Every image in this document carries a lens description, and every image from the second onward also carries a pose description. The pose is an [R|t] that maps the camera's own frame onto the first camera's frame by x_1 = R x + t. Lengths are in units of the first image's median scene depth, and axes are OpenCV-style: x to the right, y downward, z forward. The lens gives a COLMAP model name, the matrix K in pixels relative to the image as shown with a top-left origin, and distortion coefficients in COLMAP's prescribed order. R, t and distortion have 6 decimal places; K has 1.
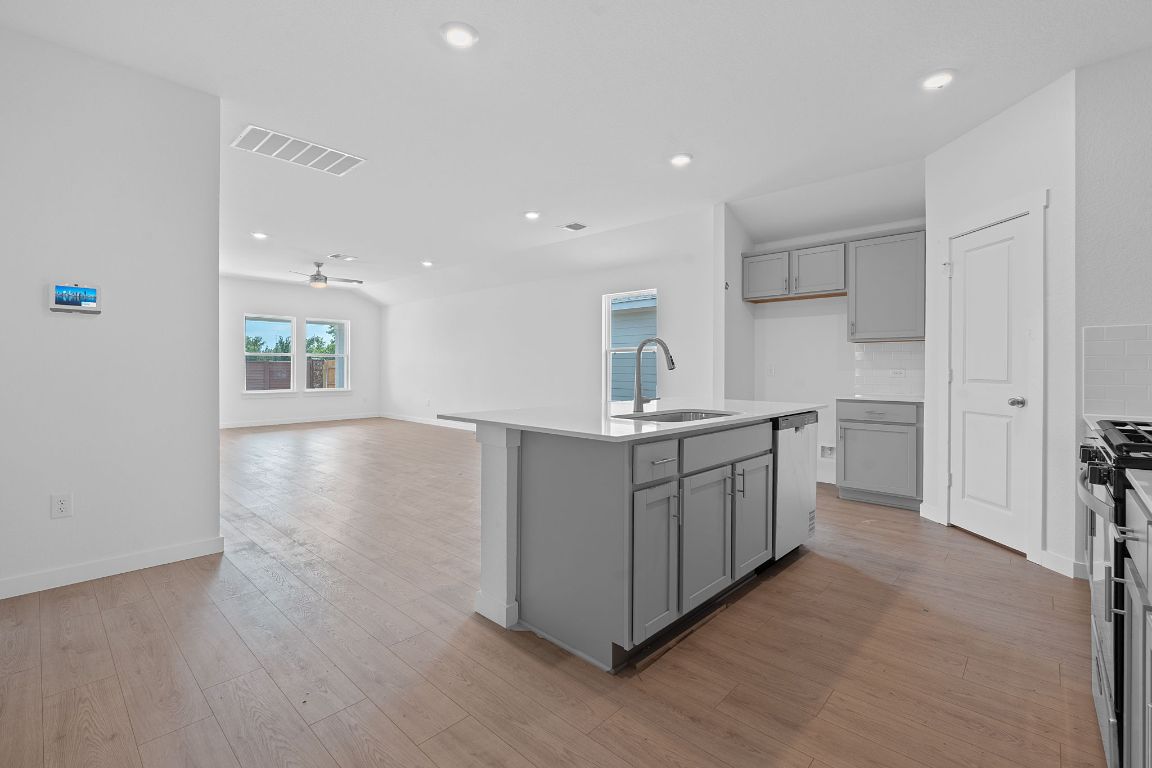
lens RADIAL K [[509.5, 0, 574.4], [0, 509.5, 369.8], [0, 0, 1]] dist [-0.002072, -0.000265]
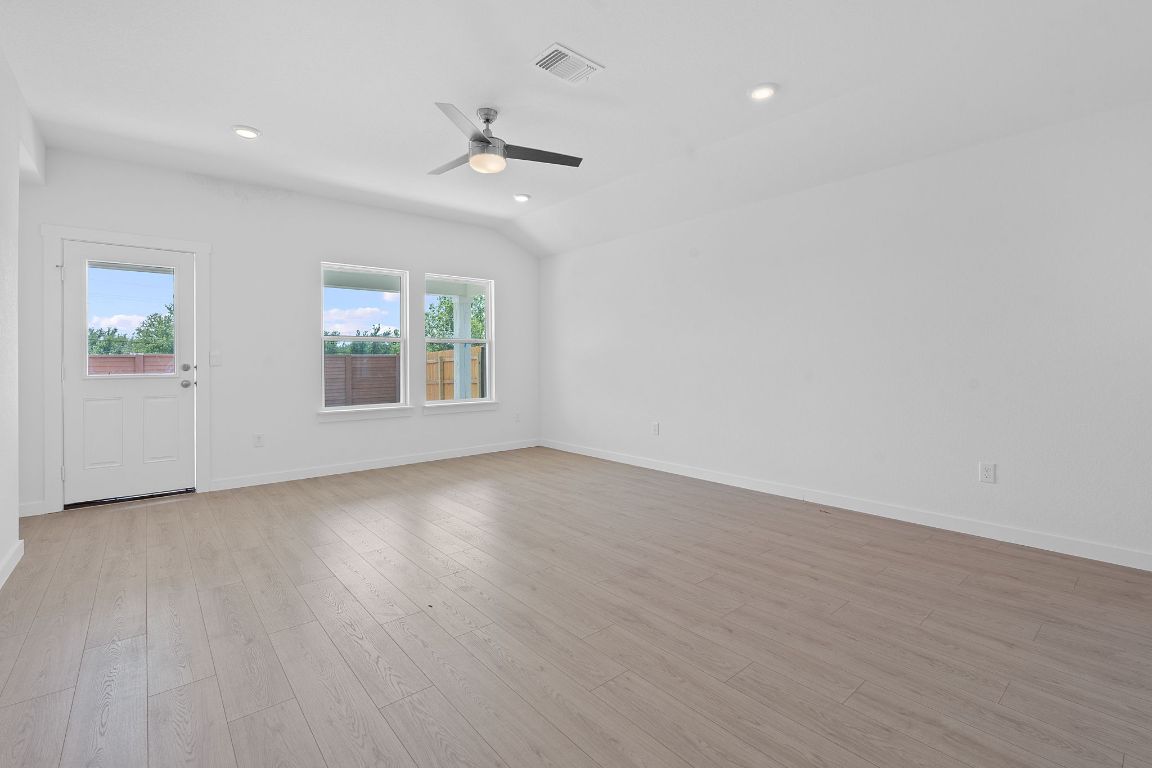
lens RADIAL K [[511.1, 0, 581.4], [0, 511.1, 367.4], [0, 0, 1]] dist [-0.008566, 0.000179]
pose [[0.994619, -0.007218, -0.103353, -0.731214], [0.008005, 0.999942, 0.007196, -0.005092], [0.103295, -0.007984, 0.994619, 1.125845]]
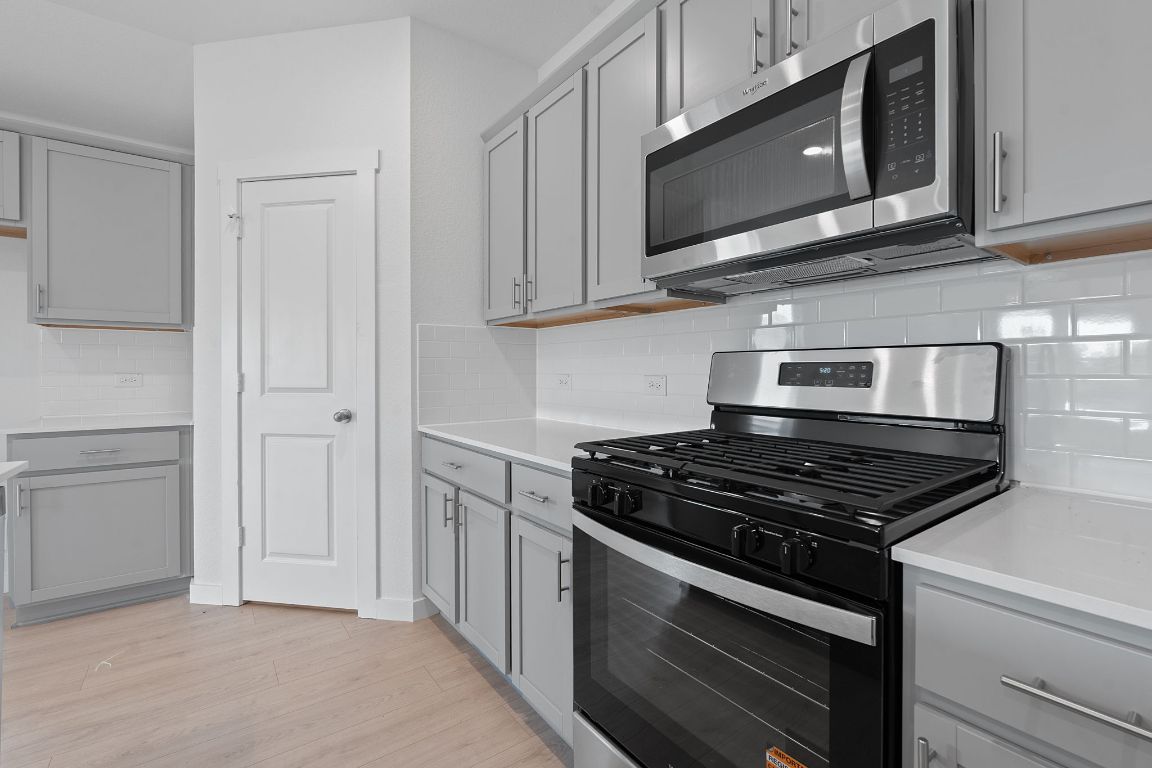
lens RADIAL K [[502.0, 0, 578.0], [0, 502.0, 377.1], [0, 0, 1]] dist [-0.010115, 0.001334]
pose [[0.177018, -0.008543, 0.984171, 0.138511], [0.004727, 0.999958, 0.007830, 0.000042], [-0.984196, 0.003266, 0.177051, 0.373557]]
